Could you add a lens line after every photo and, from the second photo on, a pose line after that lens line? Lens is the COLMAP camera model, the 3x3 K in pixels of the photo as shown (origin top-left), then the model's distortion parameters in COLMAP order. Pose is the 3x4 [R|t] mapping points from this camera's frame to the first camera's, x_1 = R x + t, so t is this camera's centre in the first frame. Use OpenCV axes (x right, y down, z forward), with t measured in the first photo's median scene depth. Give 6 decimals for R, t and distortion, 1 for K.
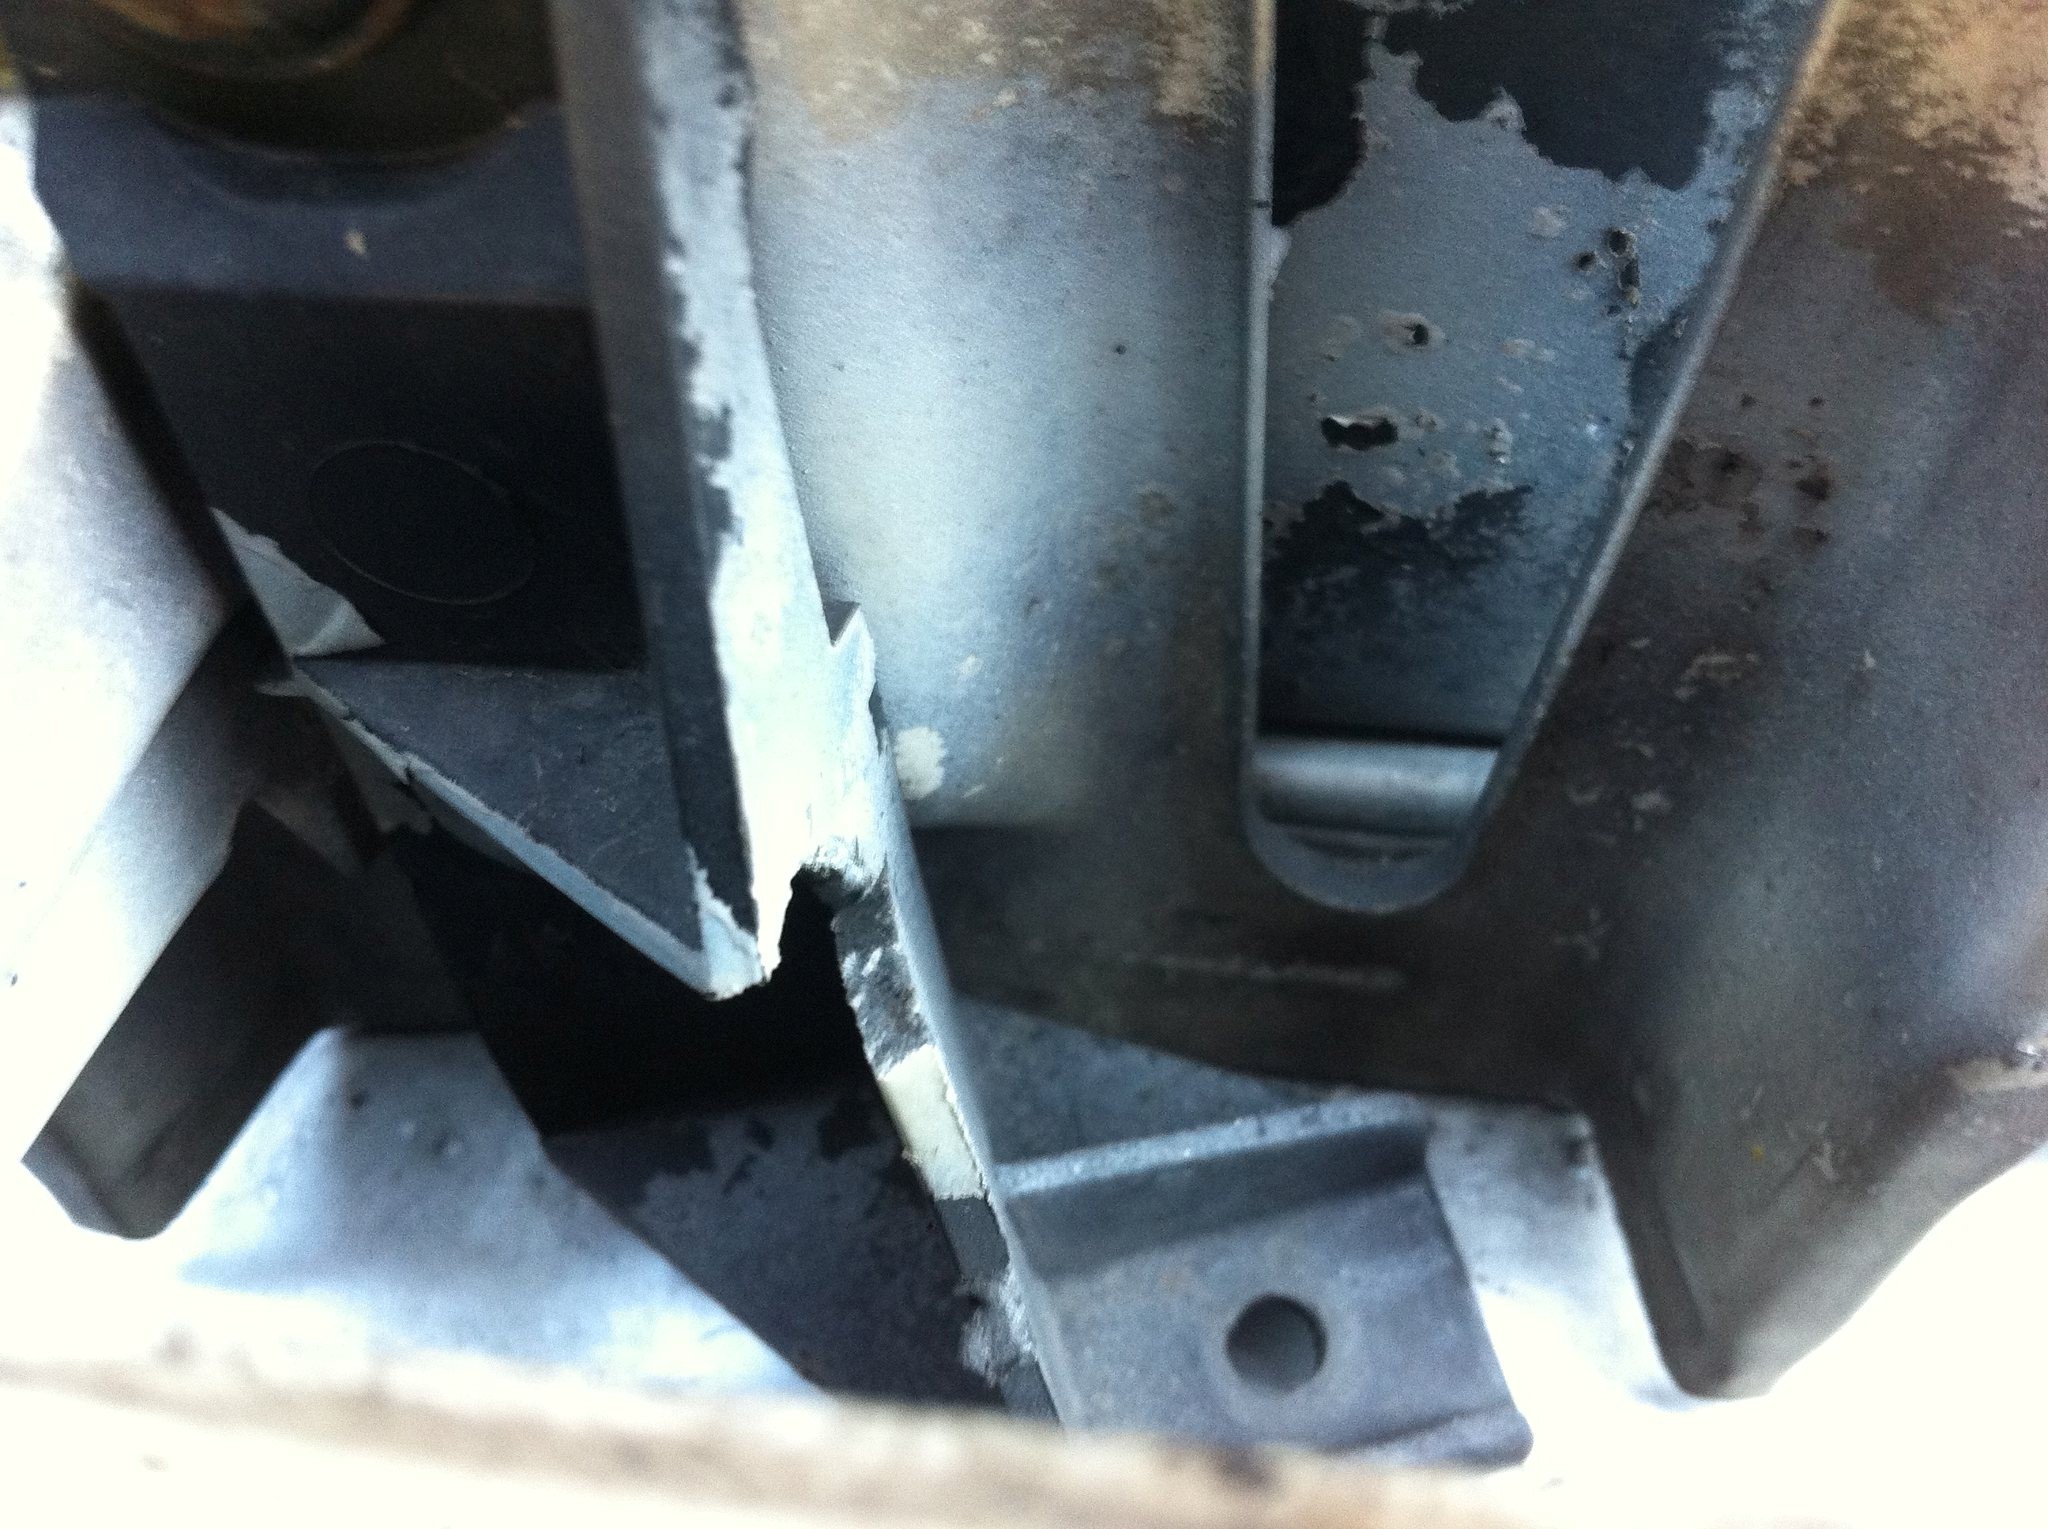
lens RADIAL K [[2060.7, 0, 1051.0], [0, 2060.7, 766.7], [0, 0, 1]] dist [0.075409, -0.458183]
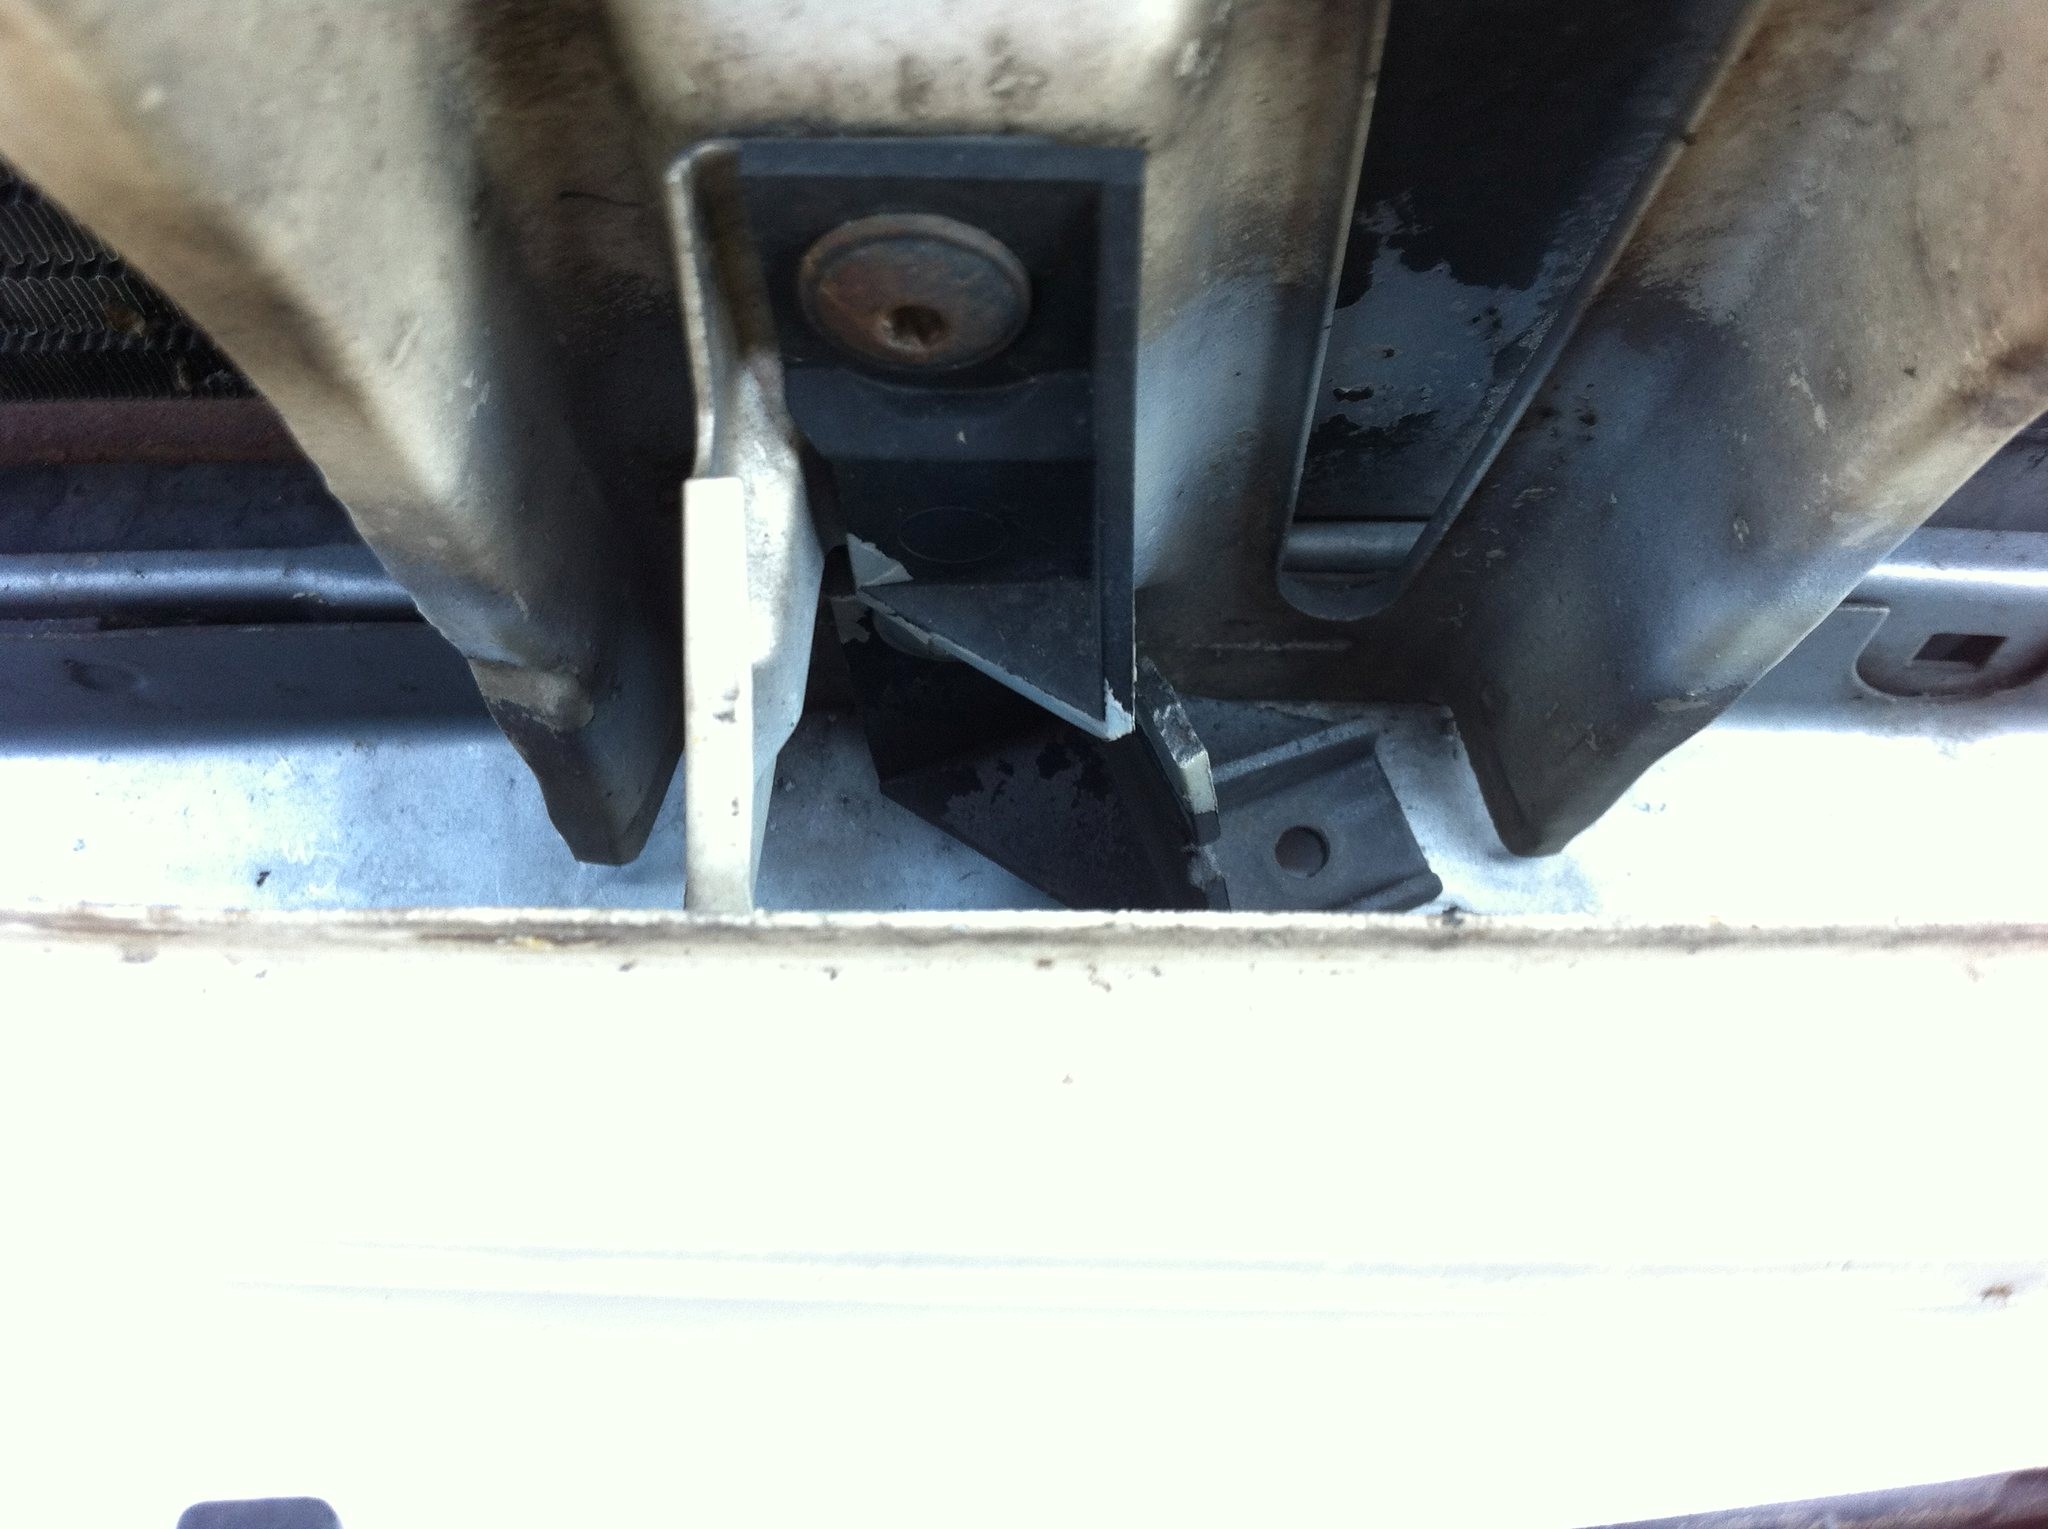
lens RADIAL K [[2005.9, 0, 1046.1], [0, 2005.9, 754.7], [0, 0, 1]] dist [0.114523, -0.415833]
pose [[0.988875, -0.100563, 0.109605, -0.376242], [0.070987, 0.966573, 0.246369, -0.326874], [-0.130717, -0.235848, 0.962958, -0.848254]]
